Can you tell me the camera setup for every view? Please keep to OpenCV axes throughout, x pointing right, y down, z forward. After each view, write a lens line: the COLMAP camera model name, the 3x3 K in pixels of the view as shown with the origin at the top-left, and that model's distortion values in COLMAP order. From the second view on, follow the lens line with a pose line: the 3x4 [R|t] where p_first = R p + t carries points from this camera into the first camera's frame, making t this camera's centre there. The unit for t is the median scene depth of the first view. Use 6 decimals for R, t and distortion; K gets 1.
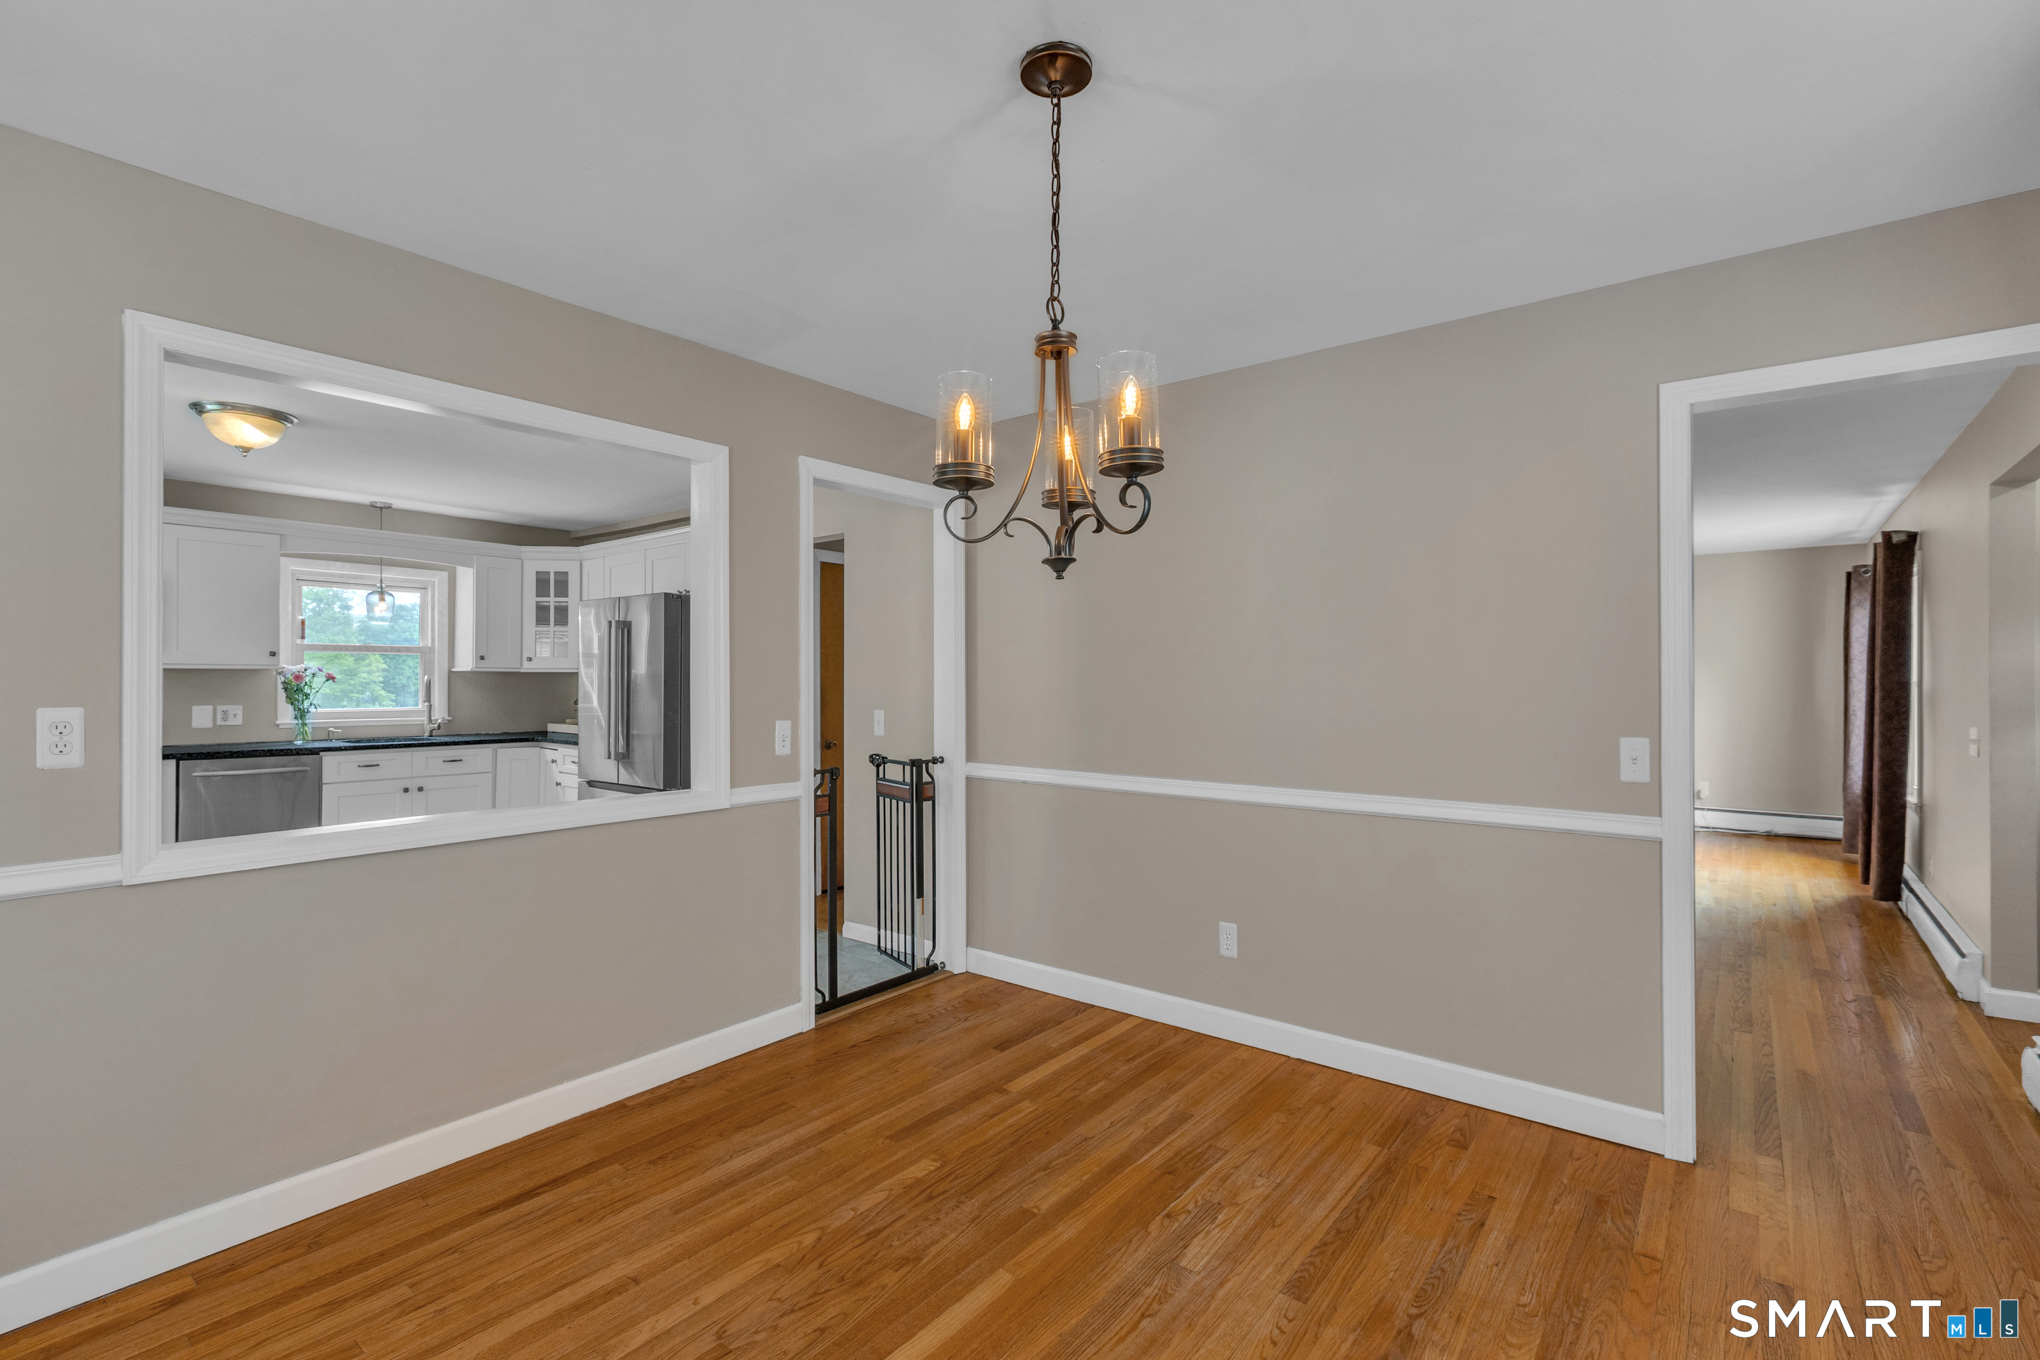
lens RADIAL K [[920.9, 0, 1020.6], [0, 920.9, 682.0], [0, 0, 1]] dist [0.001397, -0.001076]
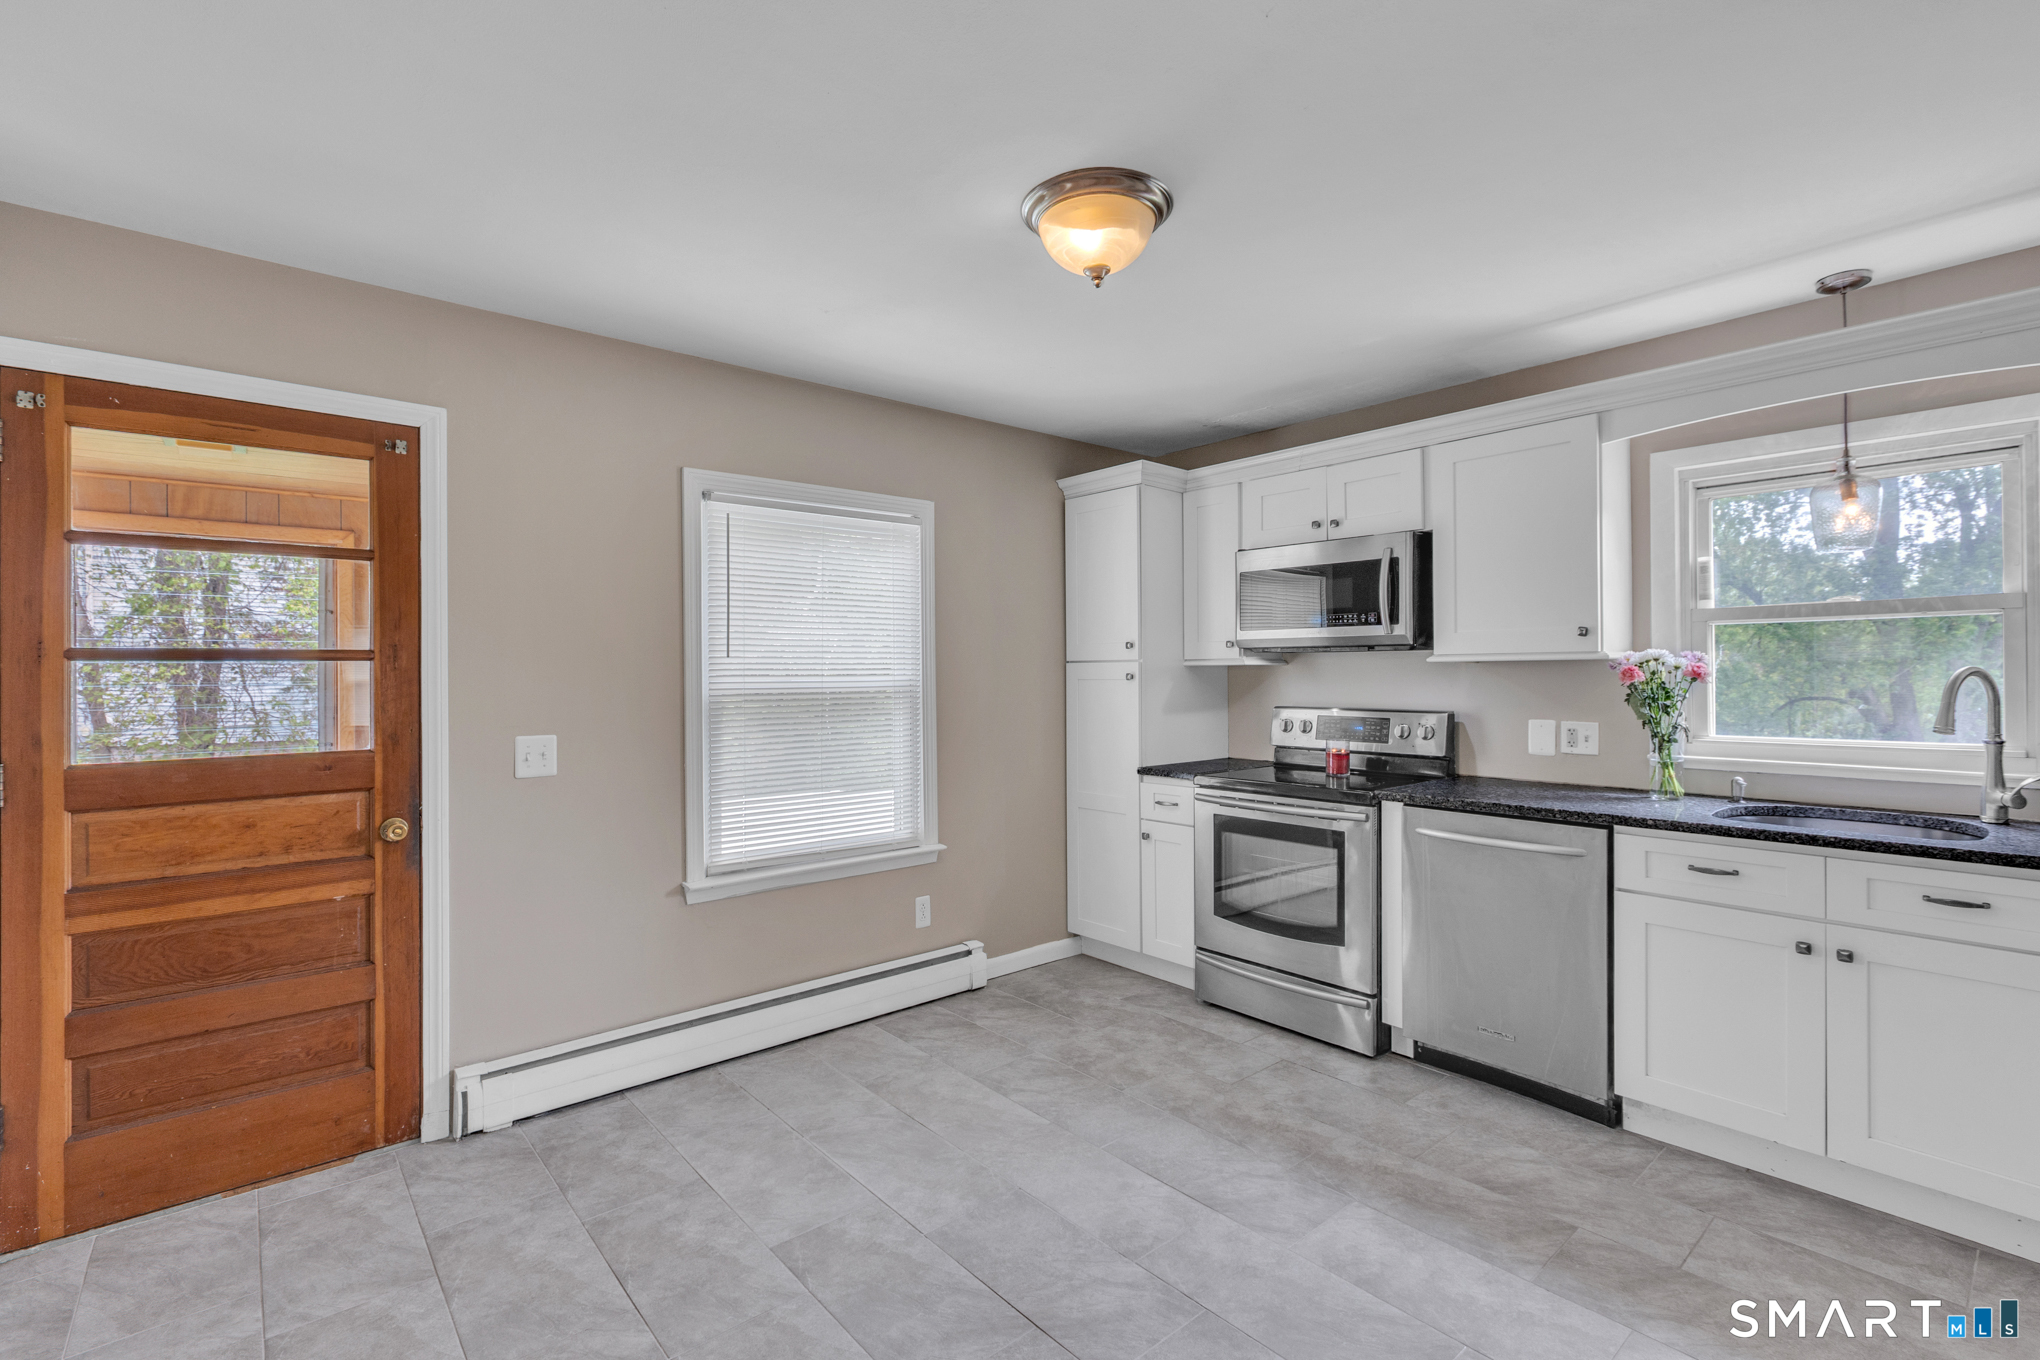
lens RADIAL K [[920.9, 0, 1018.4], [0, 920.9, 666.1], [0, 0, 1]] dist [0.001397, -0.001076]
pose [[-0.188051, -0.007959, -0.982127, -0.209754], [0.007136, 0.999930, -0.009470, -0.007383], [0.982133, -0.008789, -0.187981, 0.781531]]
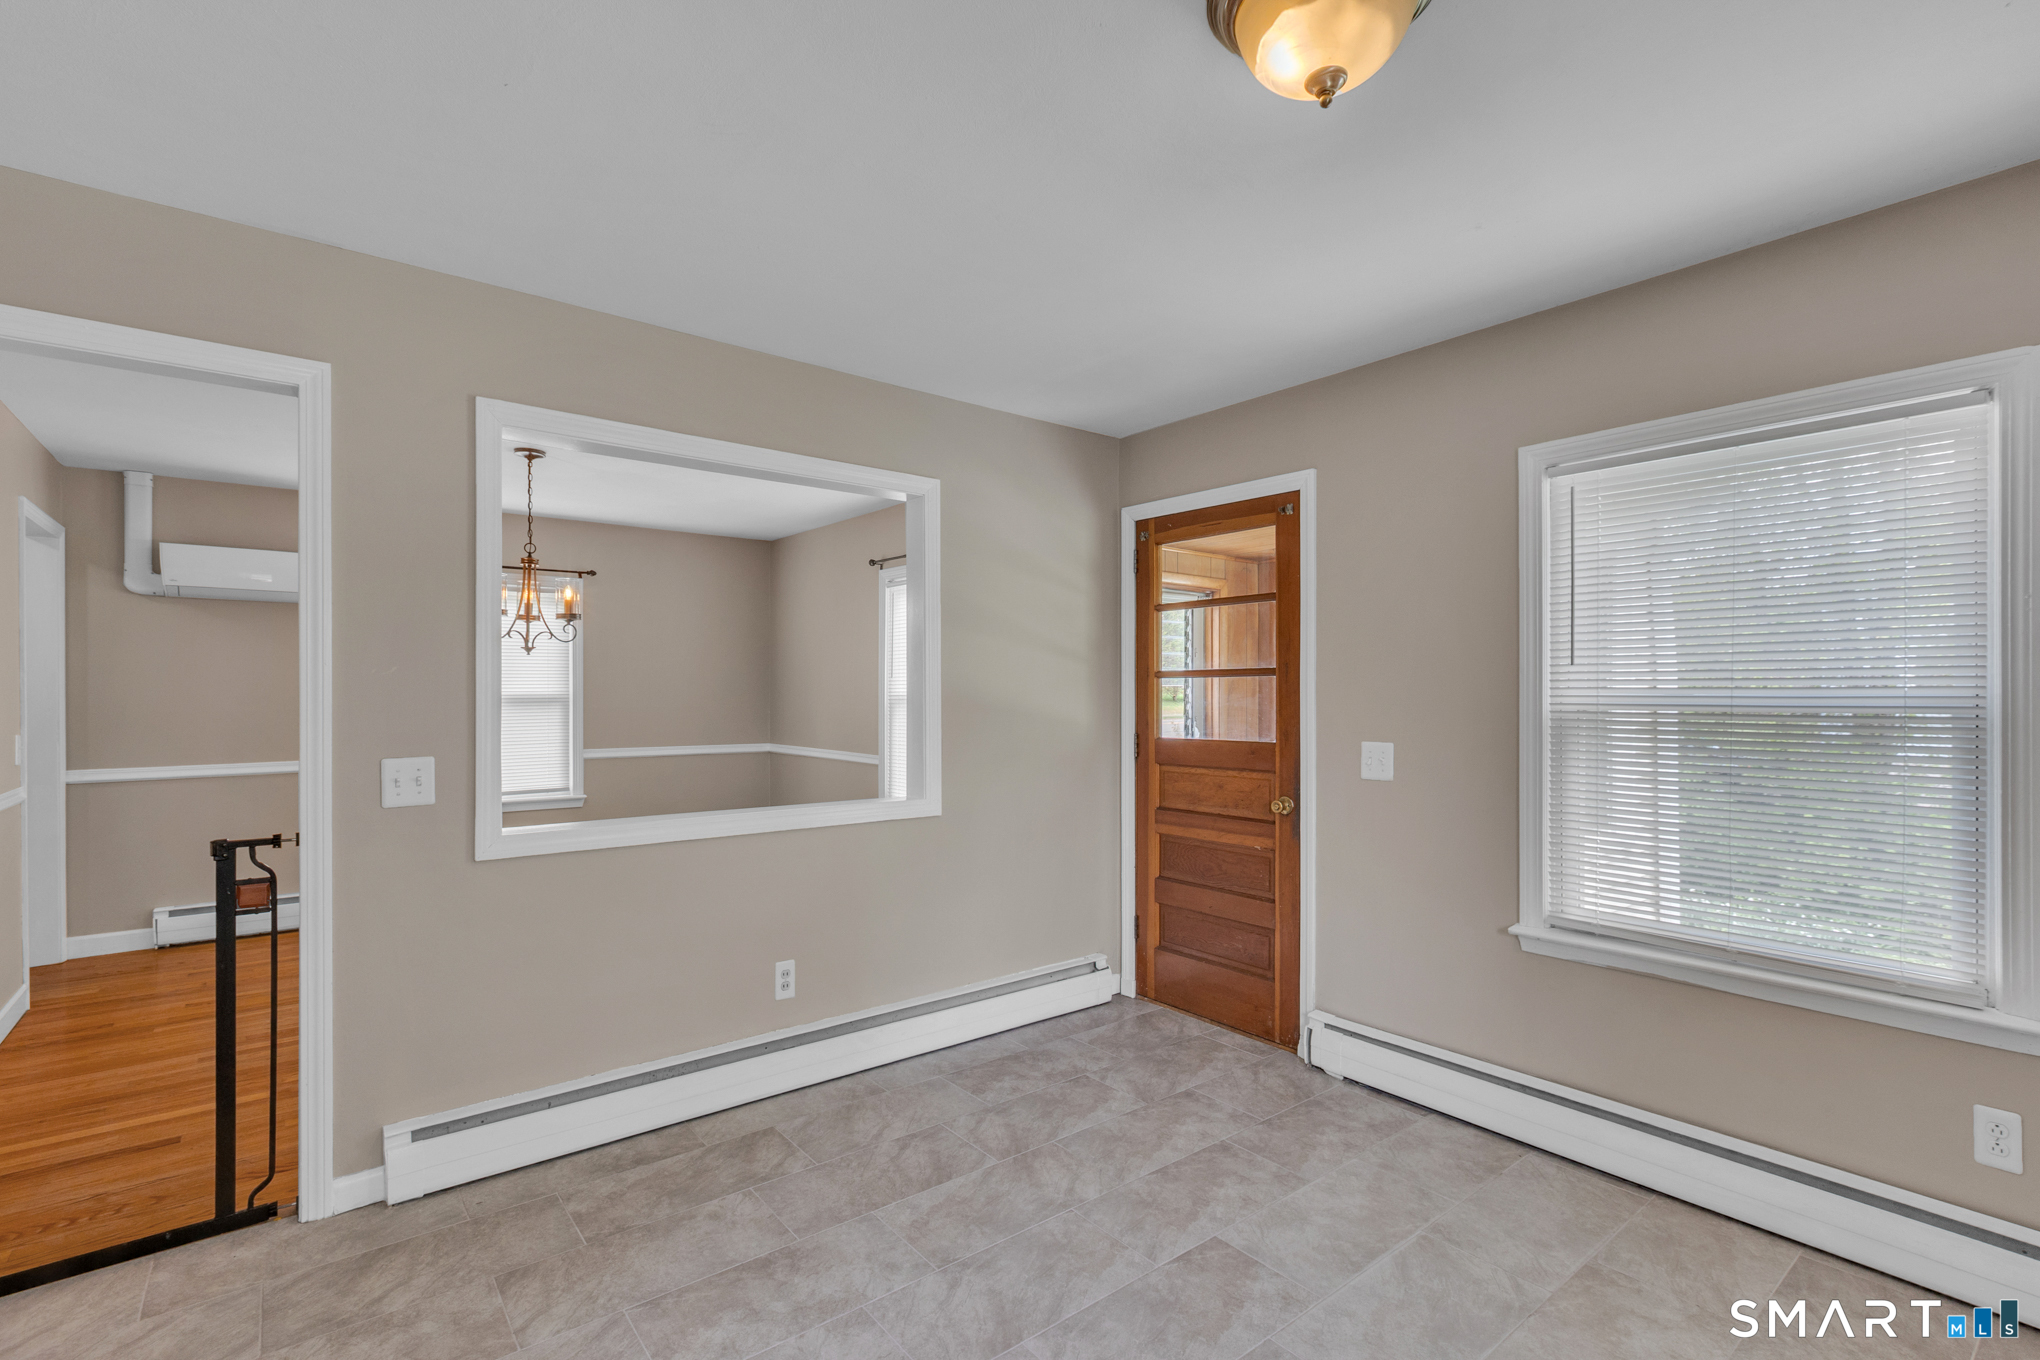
lens RADIAL K [[920.9, 0, 1006.6], [0, 920.9, 688.4], [0, 0, 1]] dist [0.001397, -0.001076]
pose [[-0.973723, -0.001367, 0.227732, -0.592998], [-0.002409, 0.999988, -0.004295, -0.005095], [-0.227723, -0.004731, -0.973714, 1.031016]]
